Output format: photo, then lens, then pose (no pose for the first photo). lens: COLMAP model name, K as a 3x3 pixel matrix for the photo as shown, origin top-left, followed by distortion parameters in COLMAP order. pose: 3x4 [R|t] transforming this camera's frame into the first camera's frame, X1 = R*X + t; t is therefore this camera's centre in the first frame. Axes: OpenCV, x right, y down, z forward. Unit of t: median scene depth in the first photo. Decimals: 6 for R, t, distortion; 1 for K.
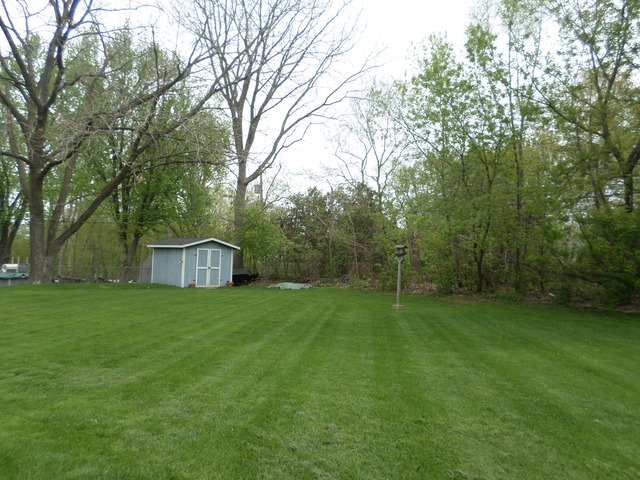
lens RADIAL K [[494.2, 0, 318.0], [0, 494.2, 236.7], [0, 0, 1]] dist [0.002164, 0.003595]
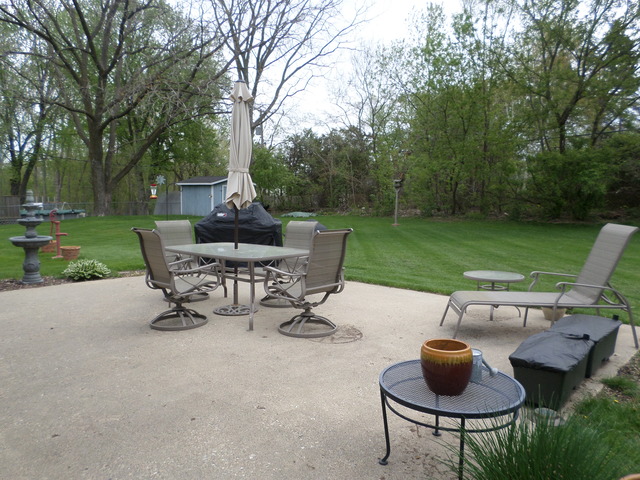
lens RADIAL K [[470.3, 0, 320.0], [0, 470.3, 240.0], [0, 0, 1]] dist [0.010032, 0.004373]
pose [[0.998494, -0.025905, 0.048353, -0.067536], [0.018666, 0.989317, 0.144580, -0.005847], [-0.051581, -0.143460, 0.988311, -0.170809]]
